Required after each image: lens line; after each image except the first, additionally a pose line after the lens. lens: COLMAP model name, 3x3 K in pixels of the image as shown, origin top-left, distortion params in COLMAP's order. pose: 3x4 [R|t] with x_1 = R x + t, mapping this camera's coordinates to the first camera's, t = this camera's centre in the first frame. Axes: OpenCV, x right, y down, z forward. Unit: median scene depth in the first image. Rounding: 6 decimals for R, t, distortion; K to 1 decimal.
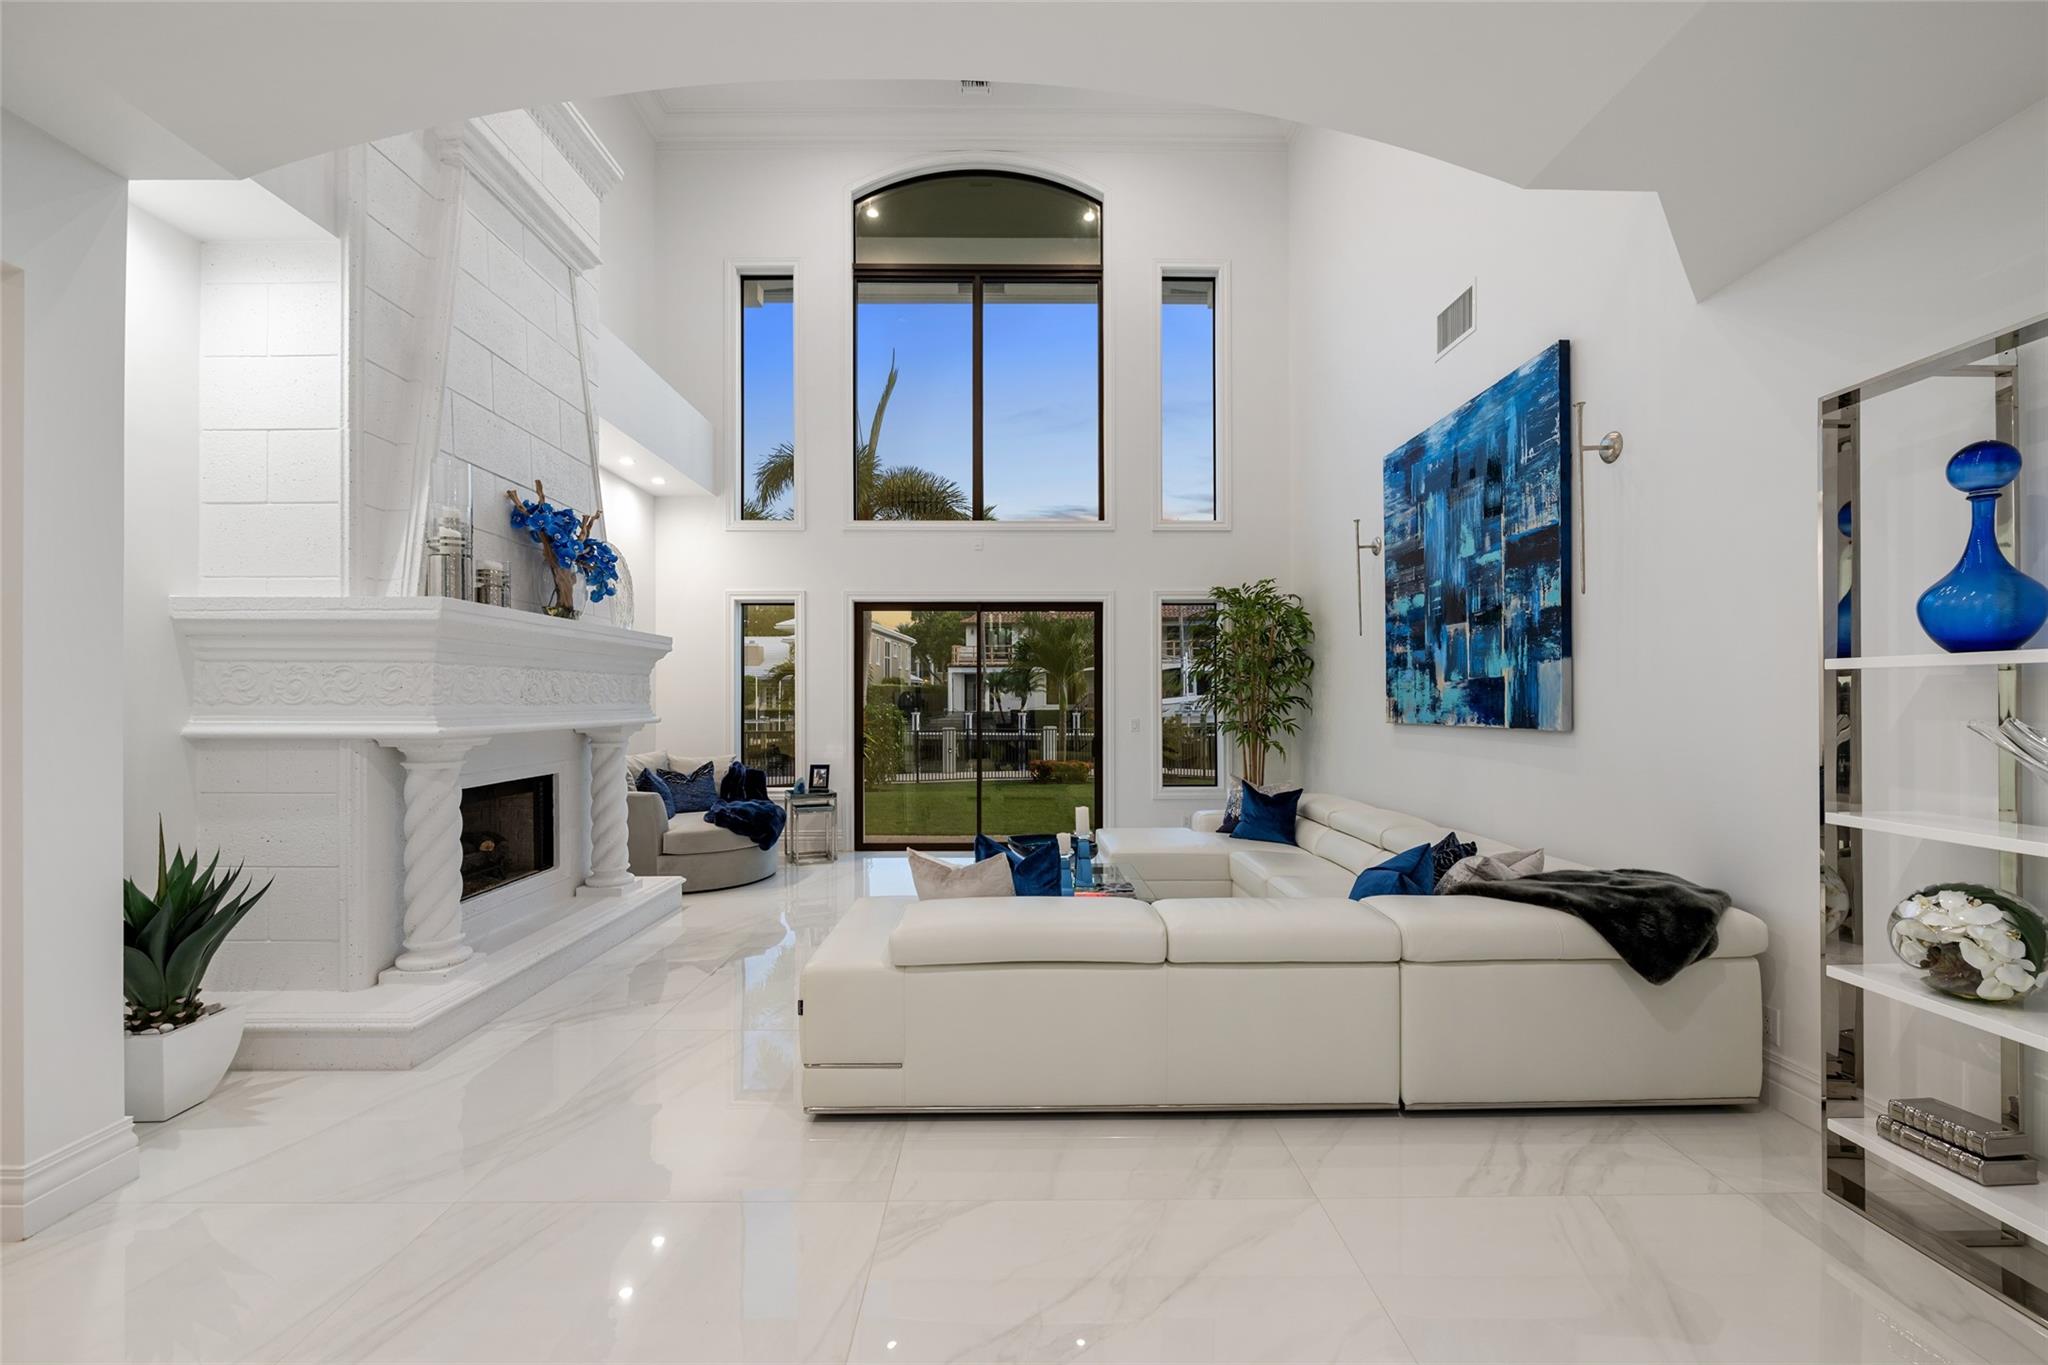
lens RADIAL K [[856.4, 0, 1024.9], [0, 856.4, 690.9], [0, 0, 1]] dist [-0.000427, -0.000052]
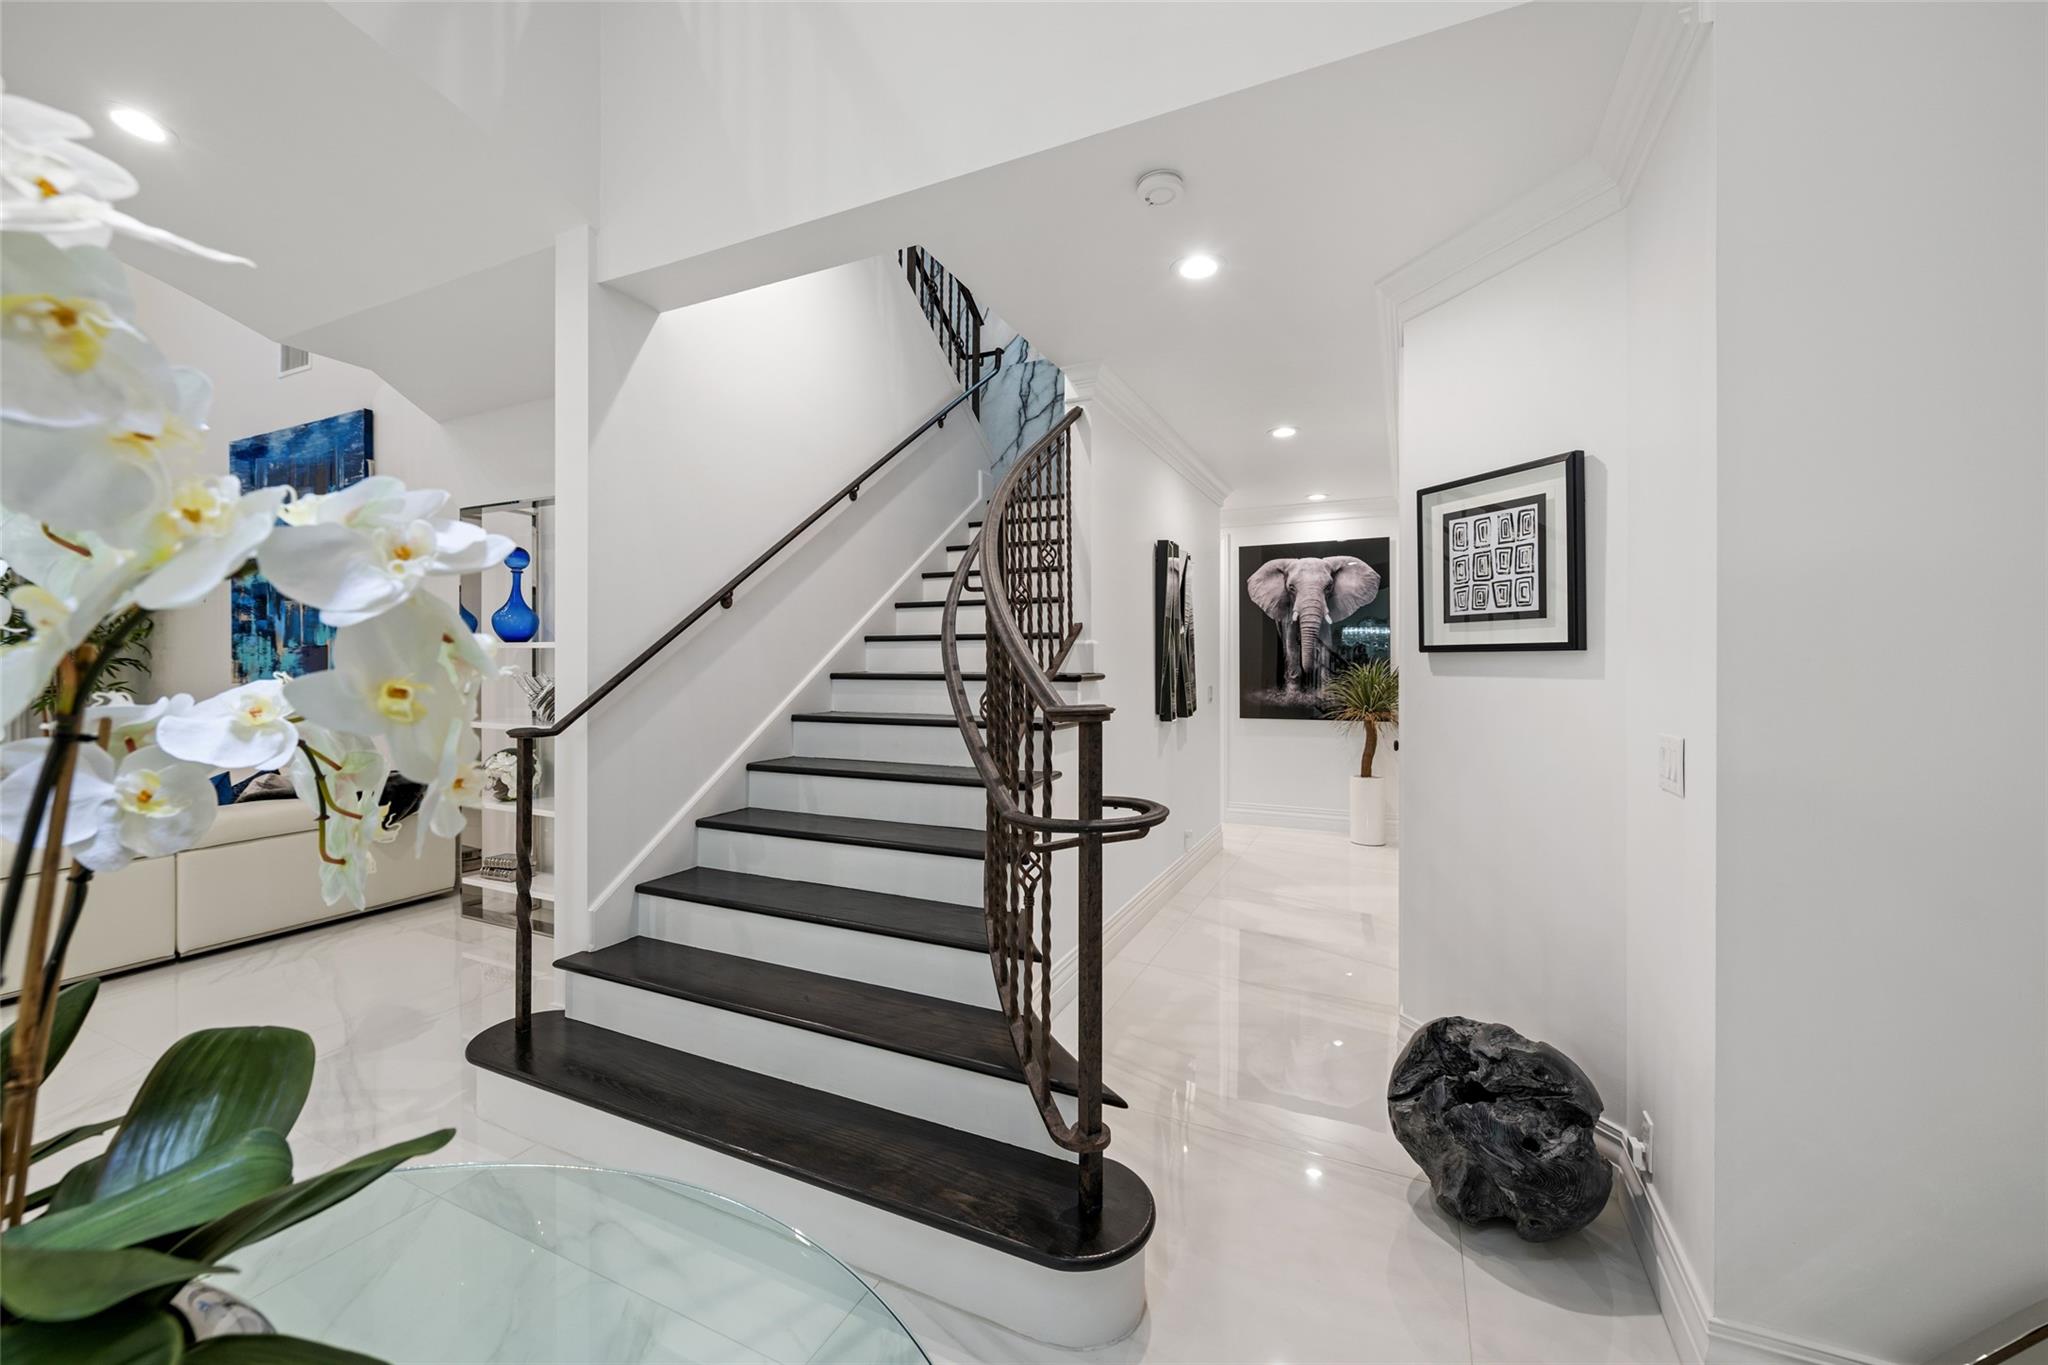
lens RADIAL K [[804.7, 0, 1012.7], [0, 804.7, 663.6], [0, 0, 1]] dist [-0.000977, -0.000227]
pose [[0.448521, -0.001929, 0.893770, -0.064033], [-0.011632, 0.999900, 0.007995, -0.008905], [-0.893696, -0.013982, 0.448454, -0.431907]]
